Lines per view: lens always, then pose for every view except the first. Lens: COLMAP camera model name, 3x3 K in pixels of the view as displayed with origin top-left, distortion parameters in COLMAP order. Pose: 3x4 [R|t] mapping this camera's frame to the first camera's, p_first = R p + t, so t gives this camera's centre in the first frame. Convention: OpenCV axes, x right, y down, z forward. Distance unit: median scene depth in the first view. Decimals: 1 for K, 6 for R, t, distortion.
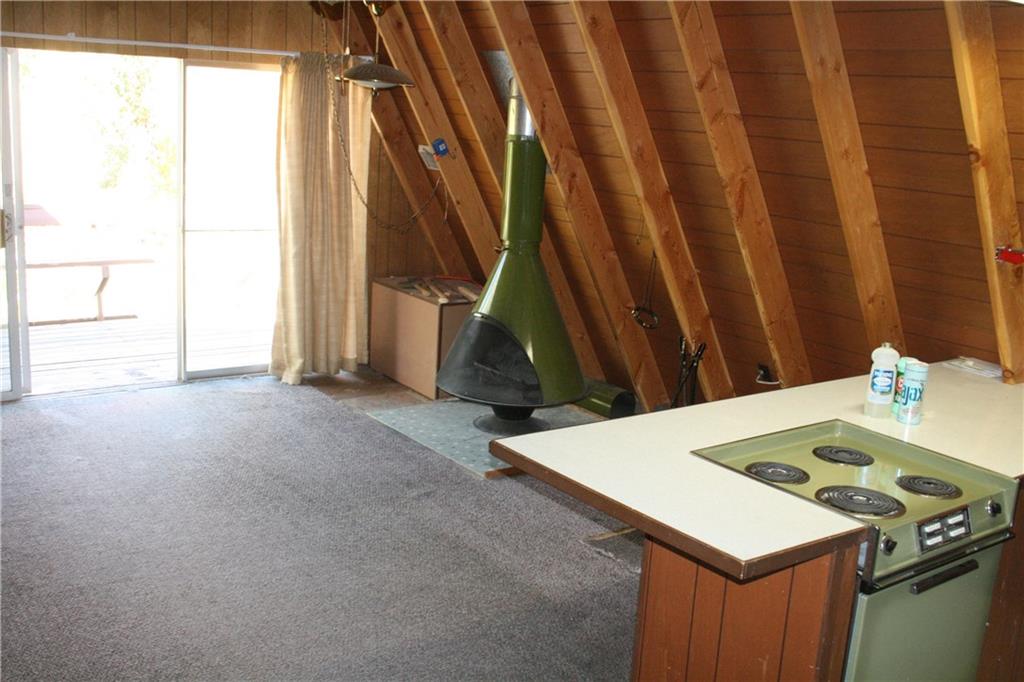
lens RADIAL K [[1025.0, 0, 504.6], [0, 1025.0, 340.6], [0, 0, 1]] dist [-0.132314, 0.135777]
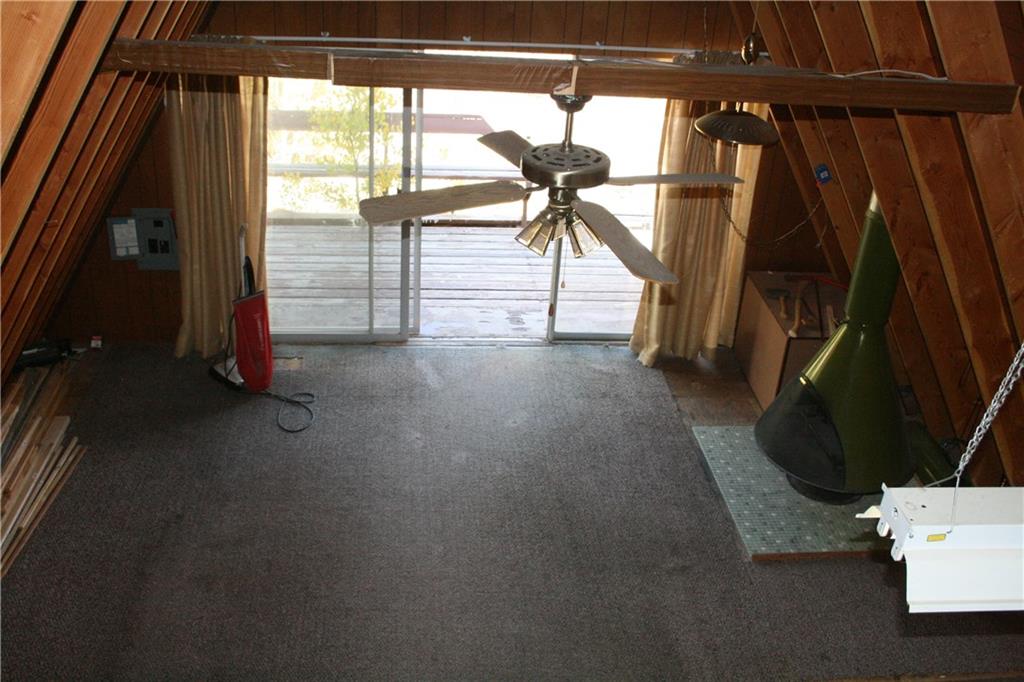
lens RADIAL K [[1025.0, 0, 504.6], [0, 1025.0, 340.6], [0, 0, 1]] dist [-0.132314, 0.135777]
pose [[0.858618, 0.240879, -0.452496, 0.143685], [-0.120583, 0.952857, 0.278430, -0.269133], [0.498231, -0.184502, 0.847186, 0.044025]]
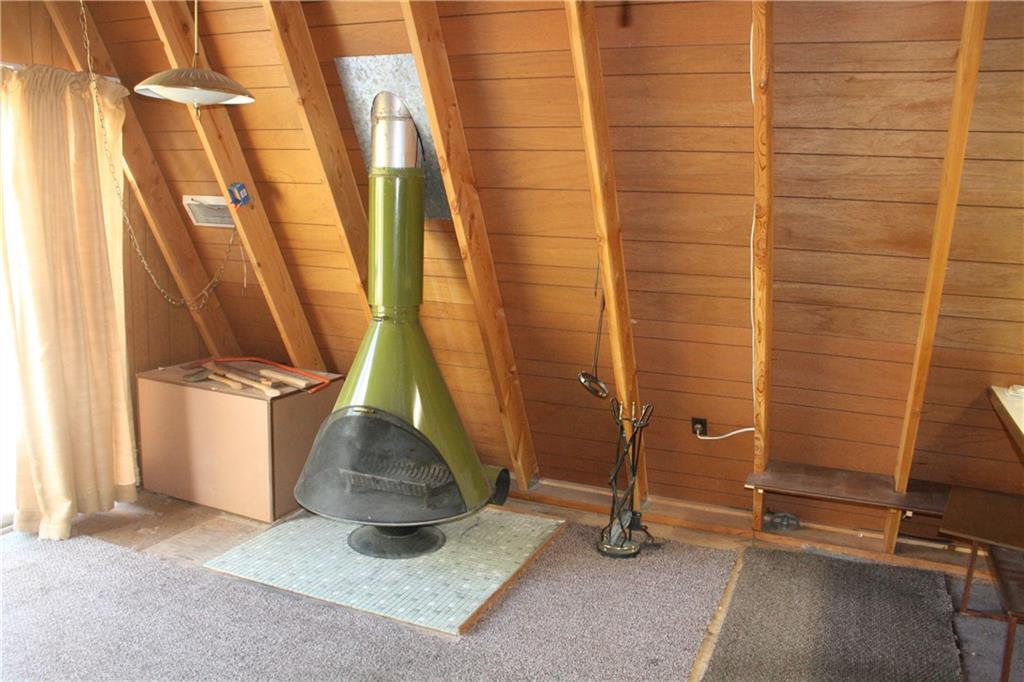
lens RADIAL K [[836.8, 0, 505.6], [0, 836.8, 339.1], [0, 0, 1]] dist [-0.160138, 0.118478]
pose [[0.866141, -0.113685, 0.486698, -0.203946], [0.129102, 0.991630, 0.001875, -0.057933], [-0.482837, 0.061210, 0.873568, 0.378536]]
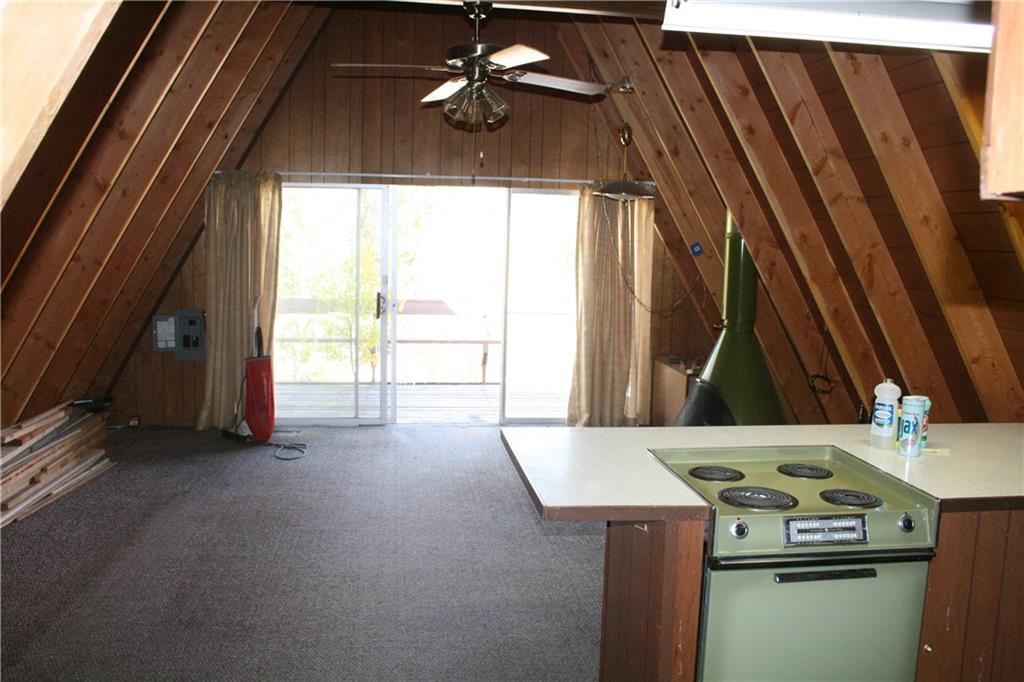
lens RADIAL K [[836.8, 0, 505.6], [0, 836.8, 339.1], [0, 0, 1]] dist [-0.160138, 0.118478]
pose [[0.874410, 0.022487, -0.484667, 0.228183], [-0.082652, 0.991228, -0.103126, 0.042887], [0.478096, 0.130233, 0.868598, 0.026734]]
